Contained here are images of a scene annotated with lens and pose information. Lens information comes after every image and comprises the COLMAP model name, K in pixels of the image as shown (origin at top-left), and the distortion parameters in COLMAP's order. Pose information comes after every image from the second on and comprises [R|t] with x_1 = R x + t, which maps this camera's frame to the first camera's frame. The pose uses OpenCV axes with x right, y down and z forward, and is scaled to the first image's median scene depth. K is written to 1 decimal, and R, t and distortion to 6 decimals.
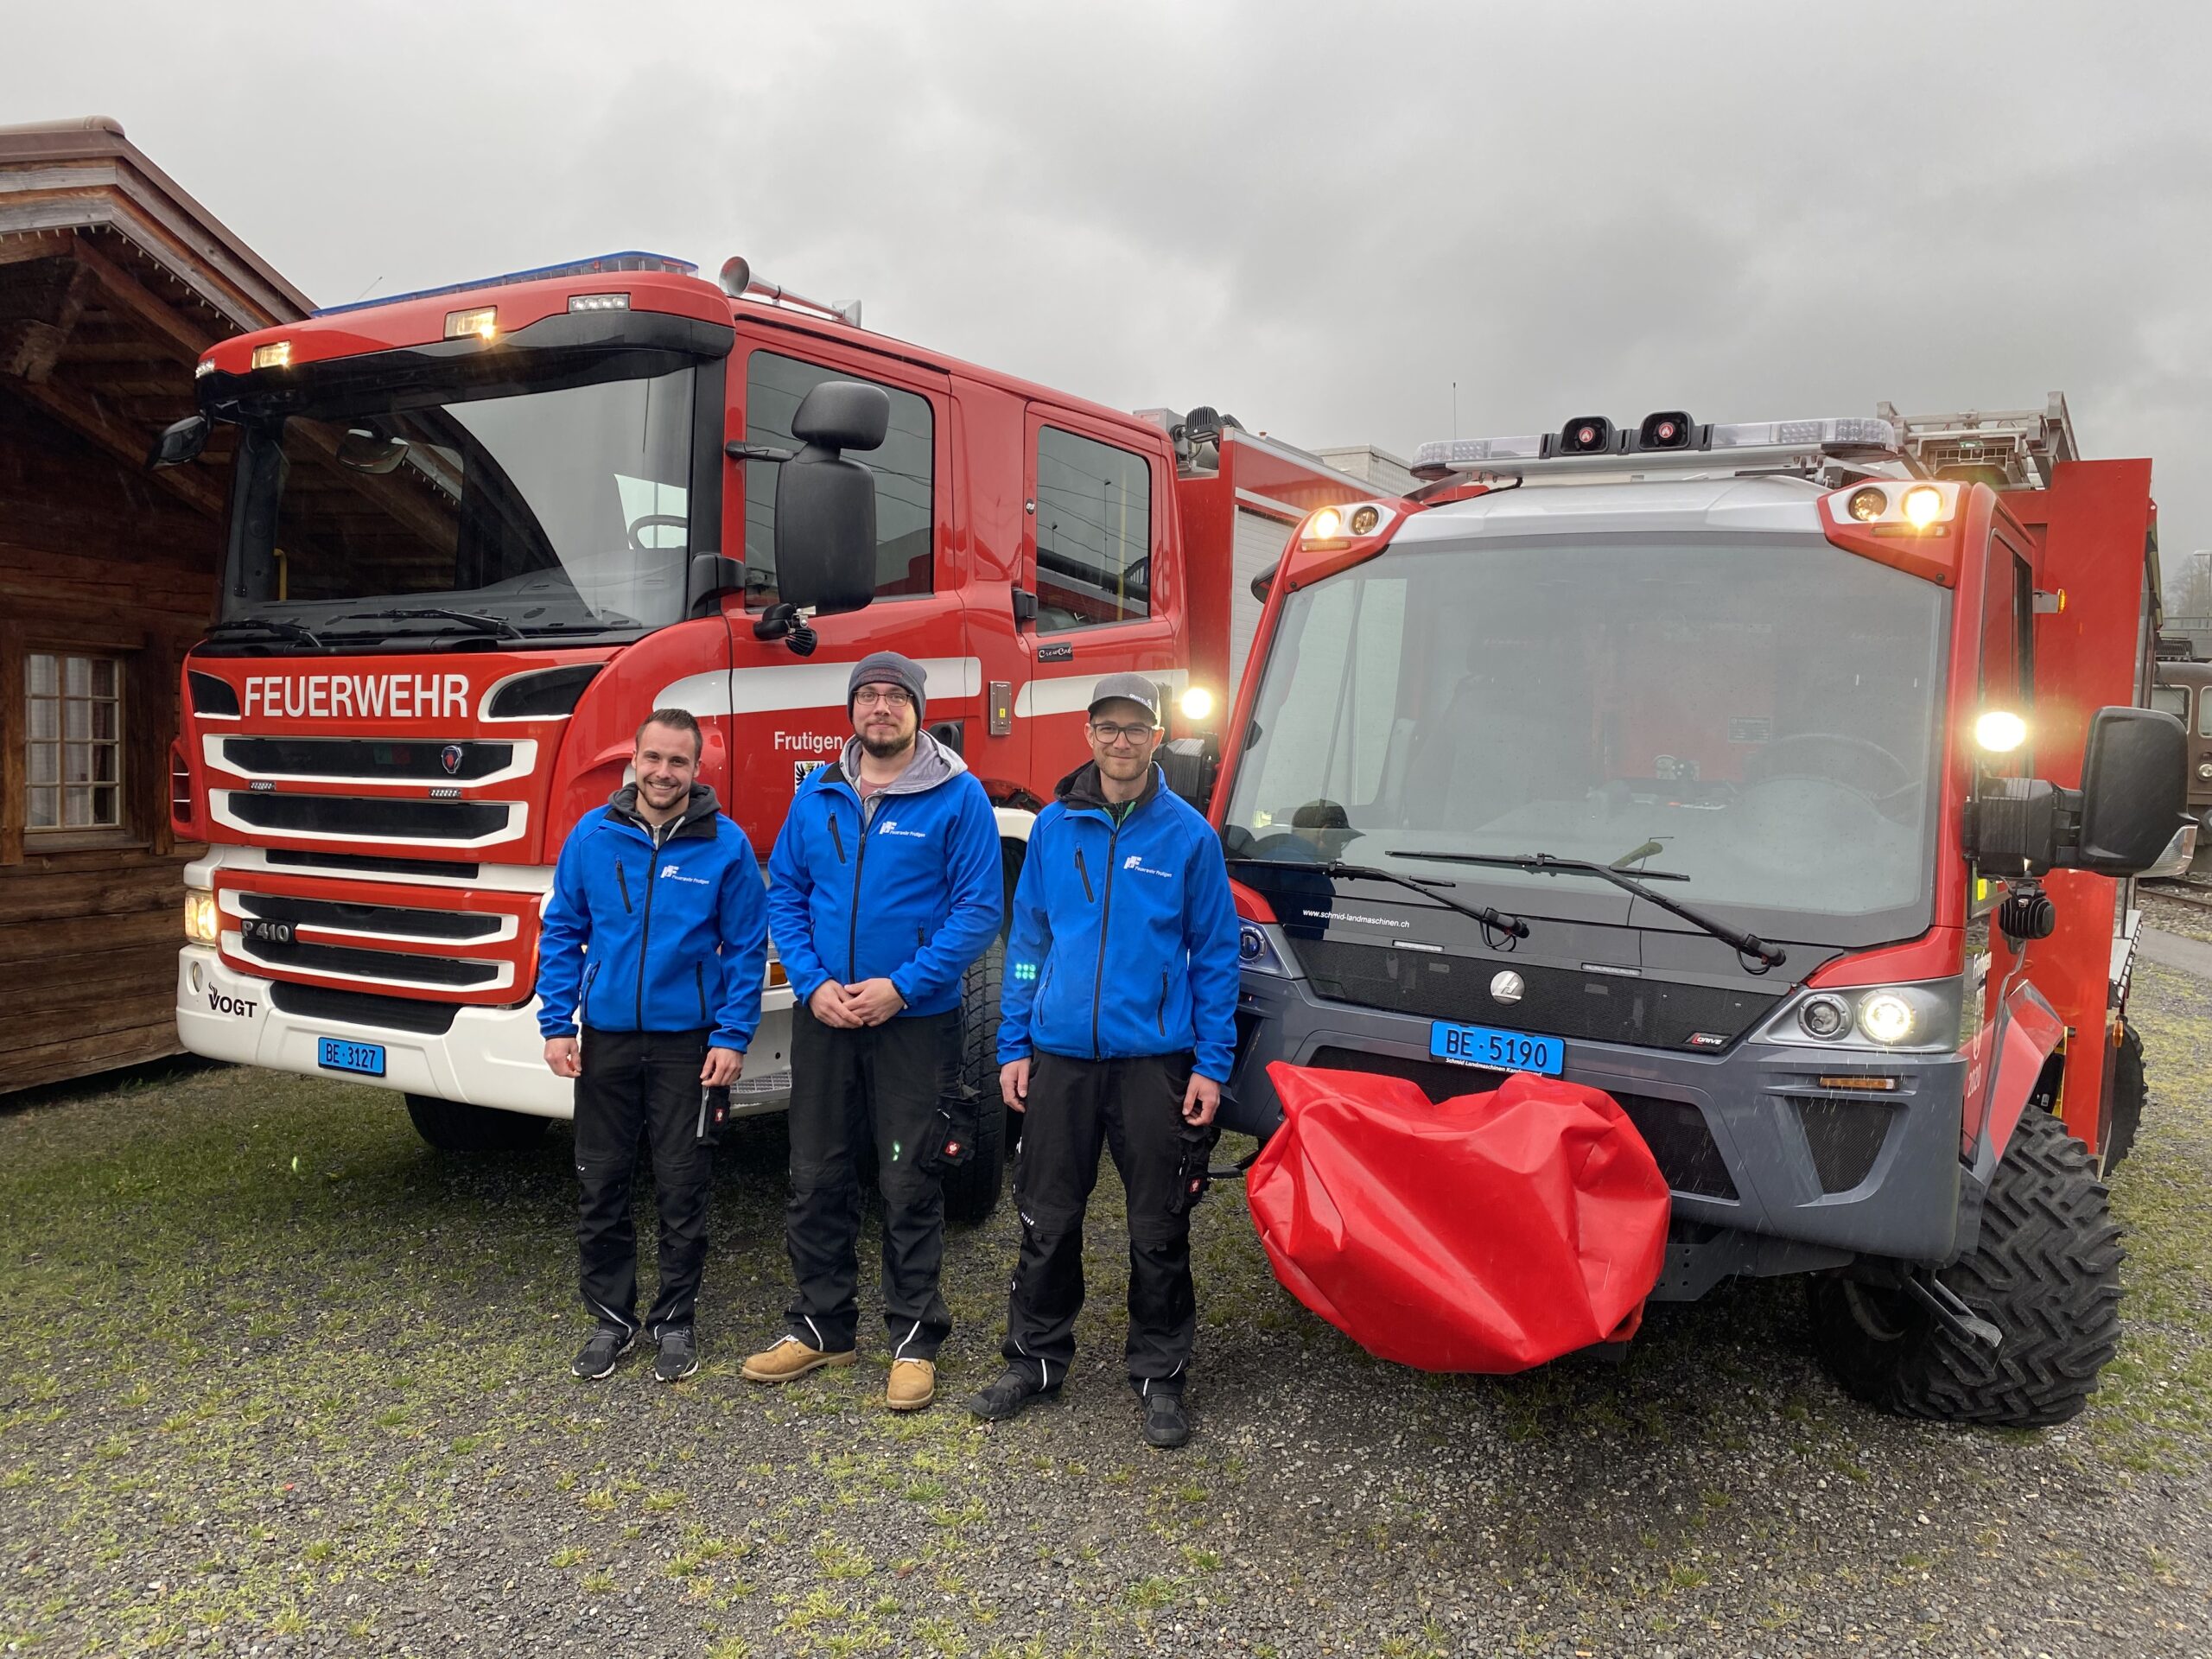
lens RADIAL K [[1679.7, 0, 1134.8], [0, 1679.7, 828.6], [0, 0, 1]] dist [0.024150, -0.022863]
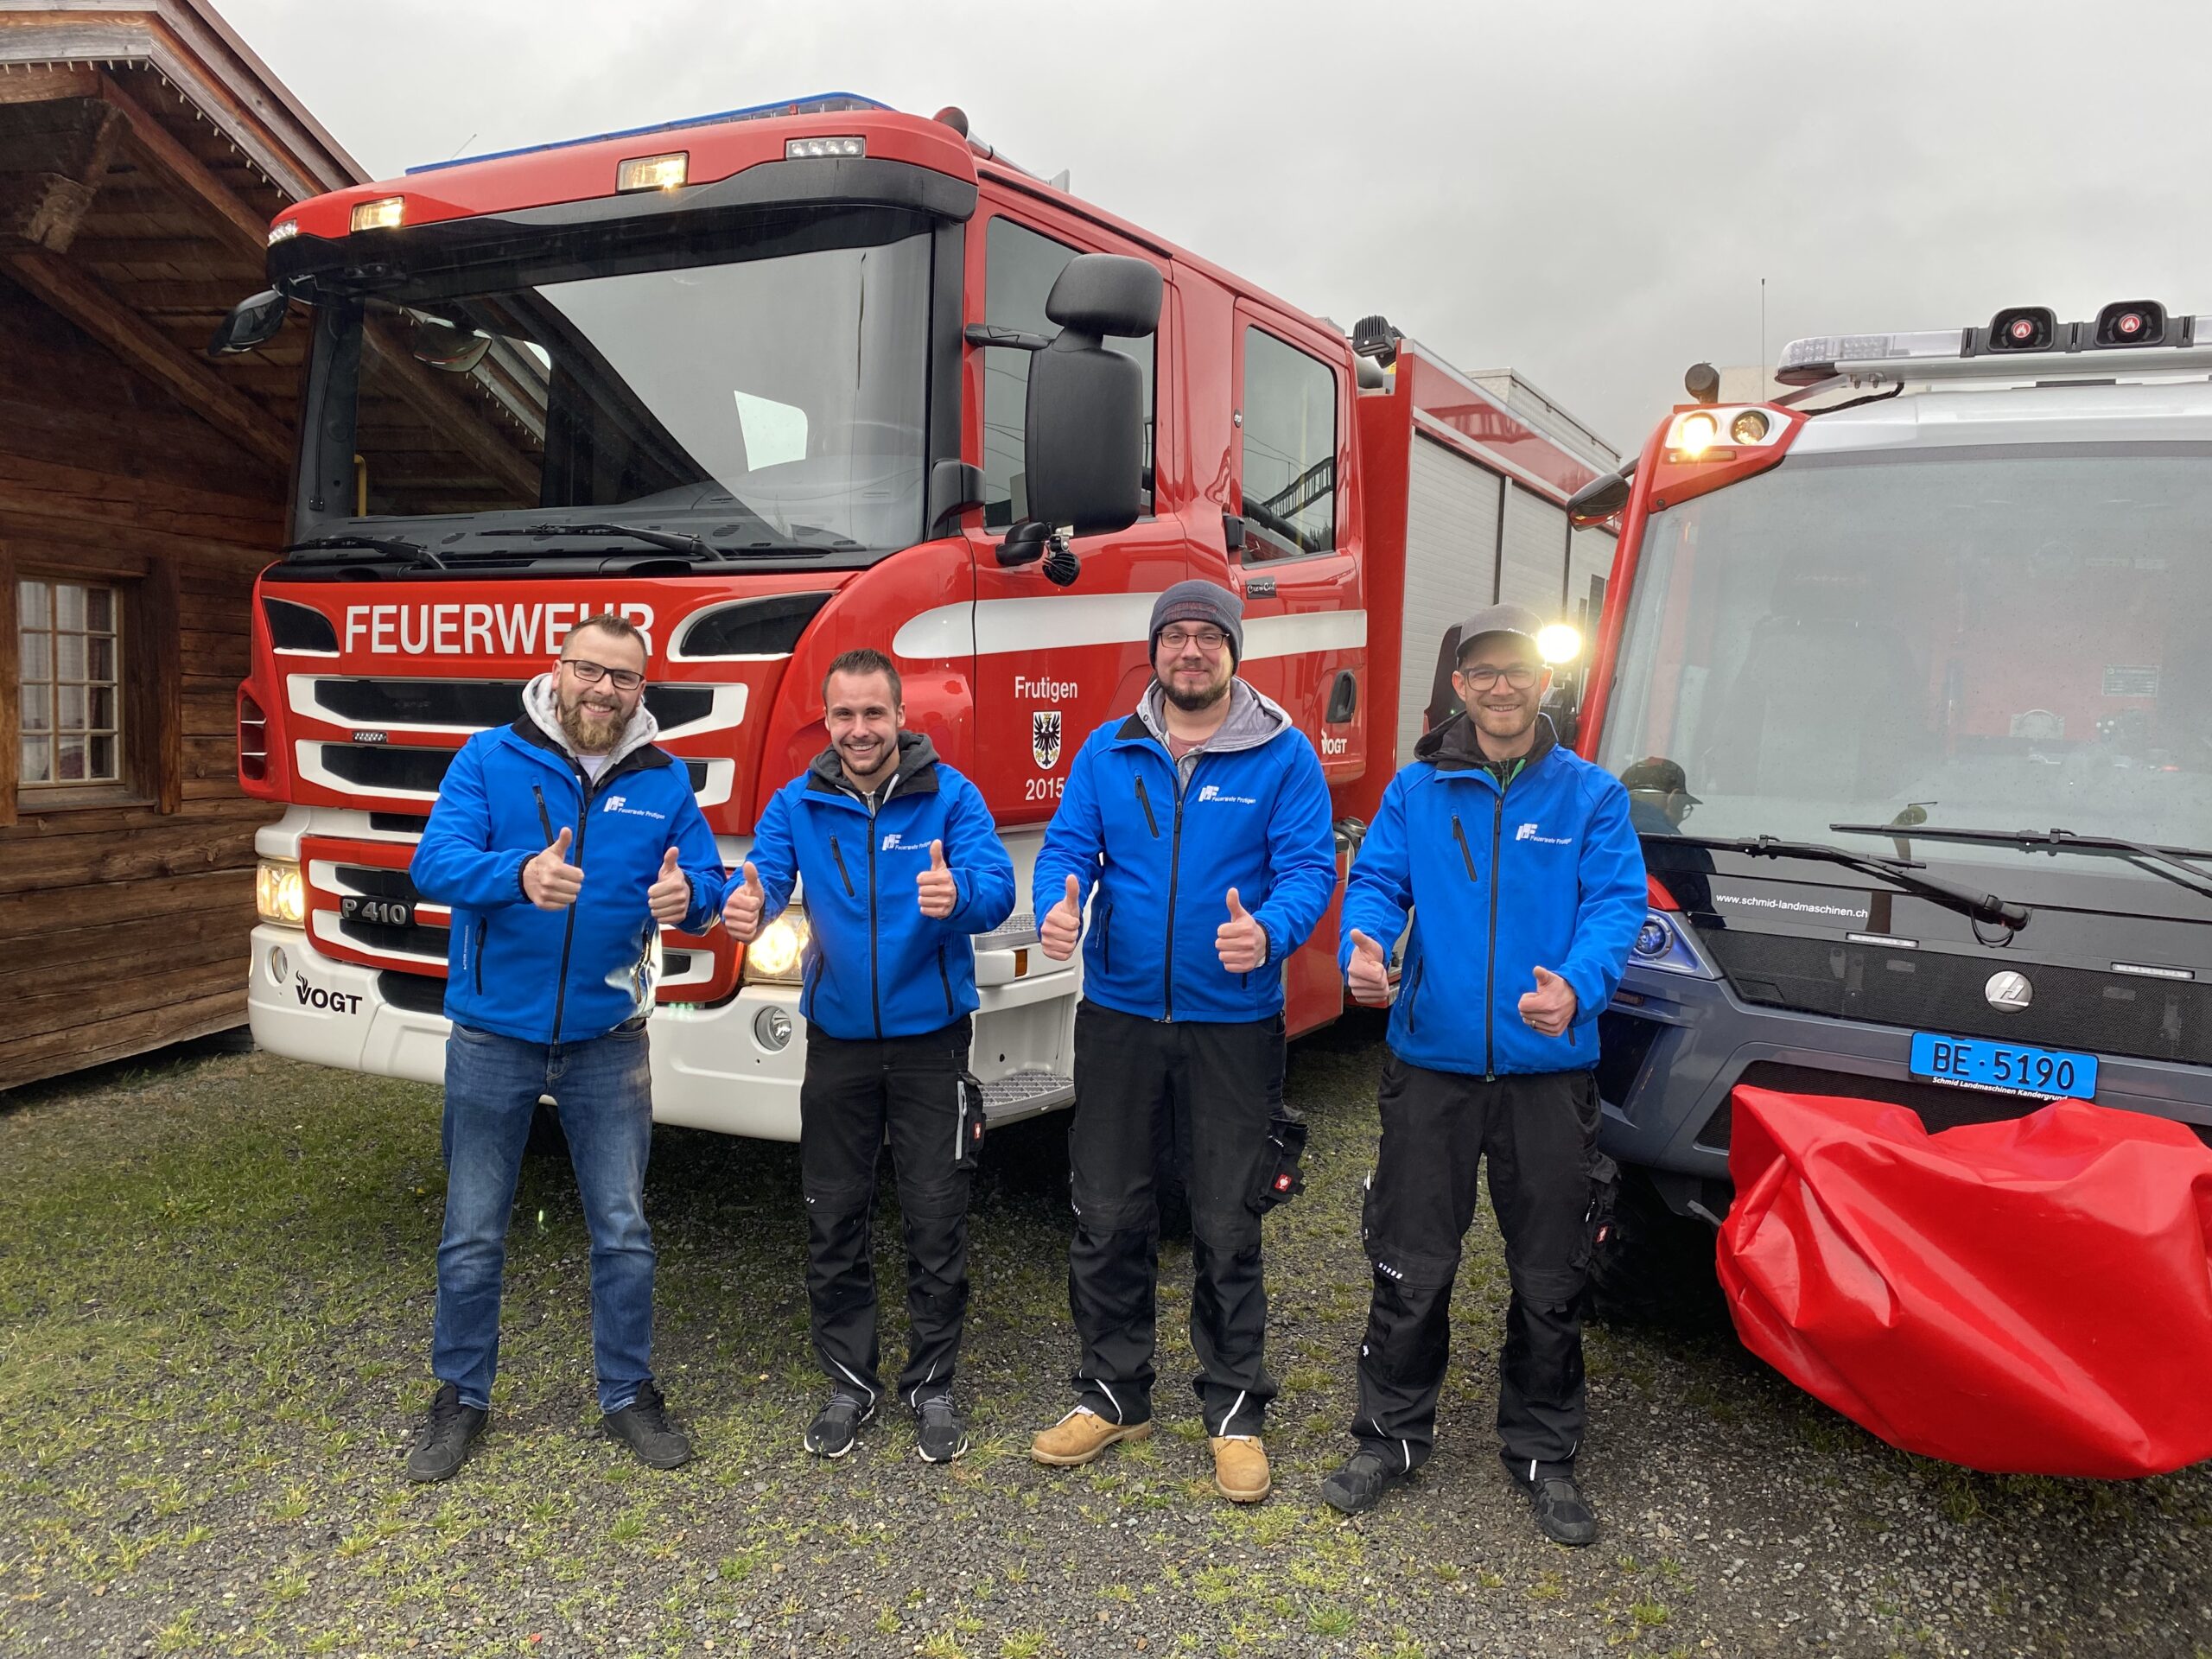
lens RADIAL K [[1679.7, 0, 1136.8], [0, 1679.7, 817.8], [0, 0, 1]] dist [0.024150, -0.022863]
pose [[0.998355, 0.002015, 0.057297, -0.222530], [-0.003355, 0.999723, 0.023301, -0.007543], [-0.057234, -0.023455, 0.998085, 0.176404]]
